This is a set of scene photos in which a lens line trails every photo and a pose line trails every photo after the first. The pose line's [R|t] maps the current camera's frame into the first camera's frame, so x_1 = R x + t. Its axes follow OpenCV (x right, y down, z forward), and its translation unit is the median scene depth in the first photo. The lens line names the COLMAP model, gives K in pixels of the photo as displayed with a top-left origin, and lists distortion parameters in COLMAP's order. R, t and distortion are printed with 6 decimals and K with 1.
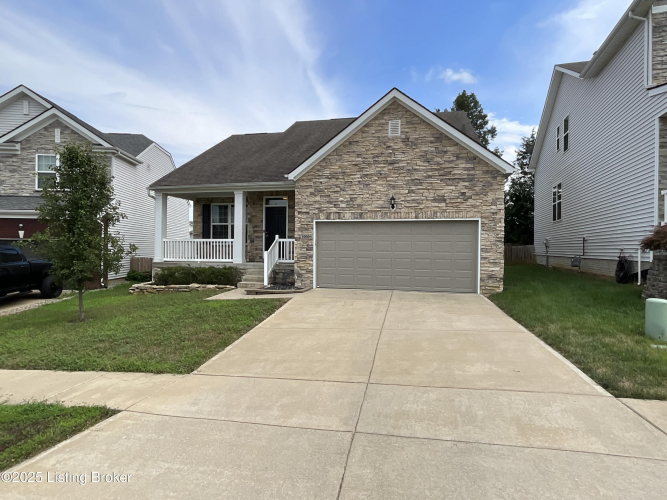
lens RADIAL K [[380.8, 0, 333.0], [0, 380.8, 252.1], [0, 0, 1]] dist [-0.009322, 0.004909]
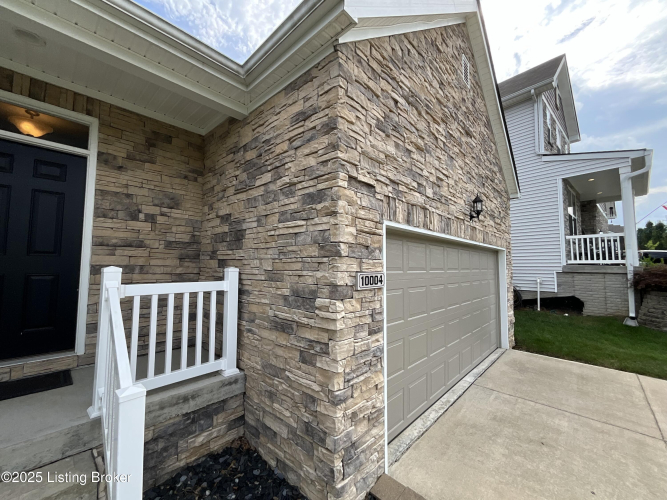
lens RADIAL K [[272.4, 0, 332.0], [0, 272.4, 248.6], [0, 0, 1]] dist [0.002533, -0.003405]
pose [[0.510737, 0.051294, 0.858206, -0.243428], [0.005152, 0.998018, -0.062717, -0.051518], [-0.859722, 0.036453, 0.509460, 0.942480]]
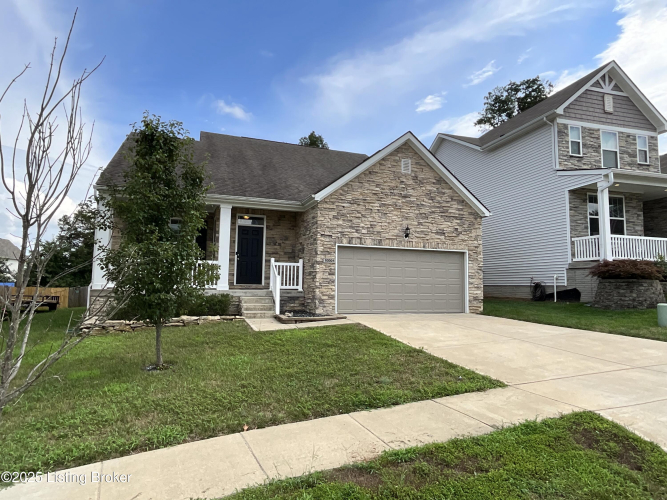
lens RADIAL K [[403.3, 0, 330.2], [0, 403.3, 249.6], [0, 0, 1]] dist [-0.002699, 0.002755]
pose [[0.837311, 0.051173, 0.544326, -0.632834], [-0.002534, 0.995963, -0.089734, 0.023478], [-0.546720, 0.073756, 0.834061, 0.149284]]
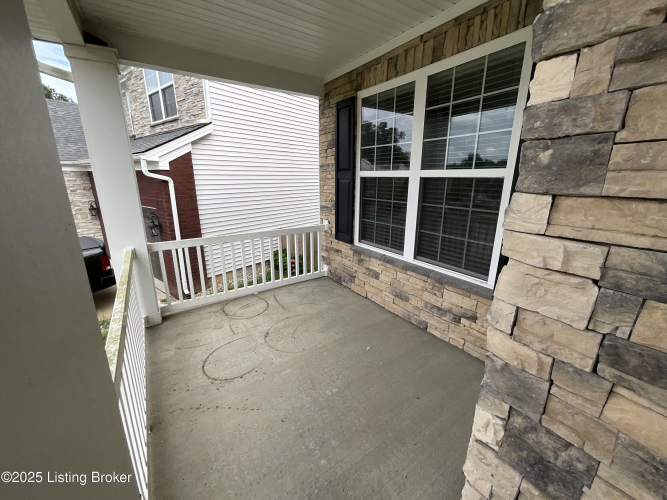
lens RADIAL K [[272.6, 0, 333.0], [0, 272.6, 248.7], [0, 0, 1]] dist [0.000204, -0.000014]
pose [[0.723940, 0.171366, -0.668239, -0.271557], [0.000481, 0.968530, 0.248895, -0.101285], [0.689862, -0.180507, 0.701076, 1.200130]]
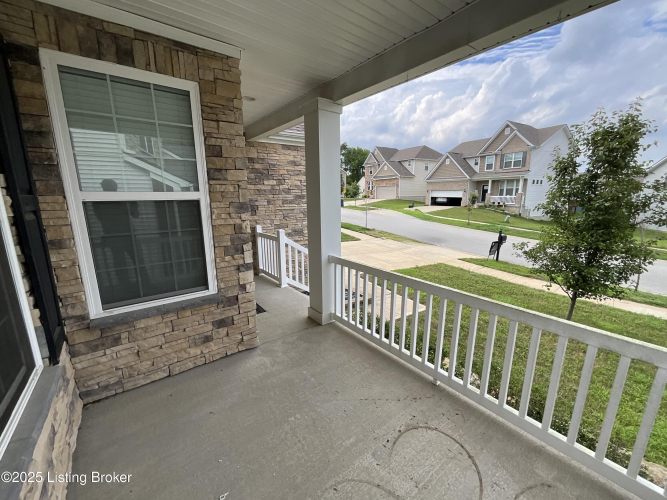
lens RADIAL K [[272.4, 0, 333.1], [0, 272.4, 253.2], [0, 0, 1]] dist [0.002533, -0.003405]
pose [[-0.759107, -0.143588, 0.634932, -0.486852], [-0.000032, 0.975378, 0.220541, -0.106043], [-0.650966, 0.167394, -0.740421, 1.401030]]
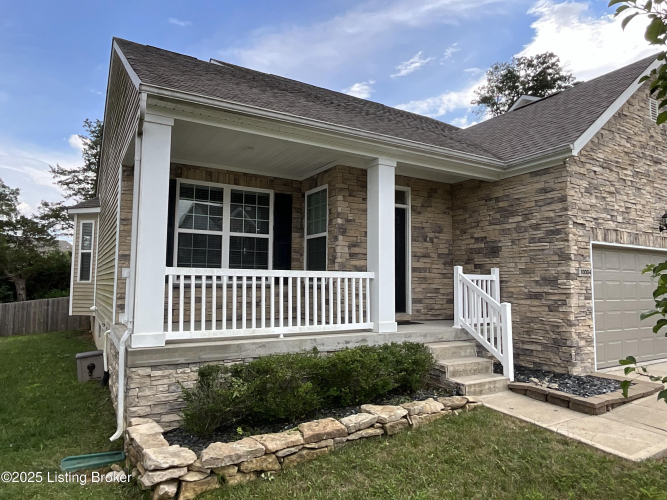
lens RADIAL K [[443.0, 0, 323.8], [0, 443.0, 248.7], [0, 0, 1]] dist [-0.009437, -0.006253]
pose [[0.735376, 0.053236, 0.675565, -0.735767], [0.002756, 0.996666, -0.081539, -0.025396], [-0.677654, 0.061824, 0.732778, 0.814892]]
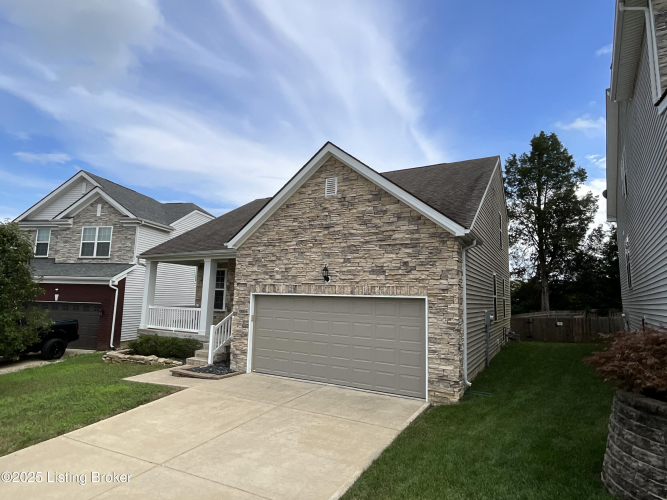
lens RADIAL K [[380.8, 0, 329.9], [0, 380.8, 249.6], [0, 0, 1]] dist [-0.009322, 0.004909]
pose [[0.953769, -0.019352, -0.299916, 0.397420], [-0.024386, 0.989651, -0.141408, -0.063769], [0.299548, 0.142184, 0.943427, 0.207841]]
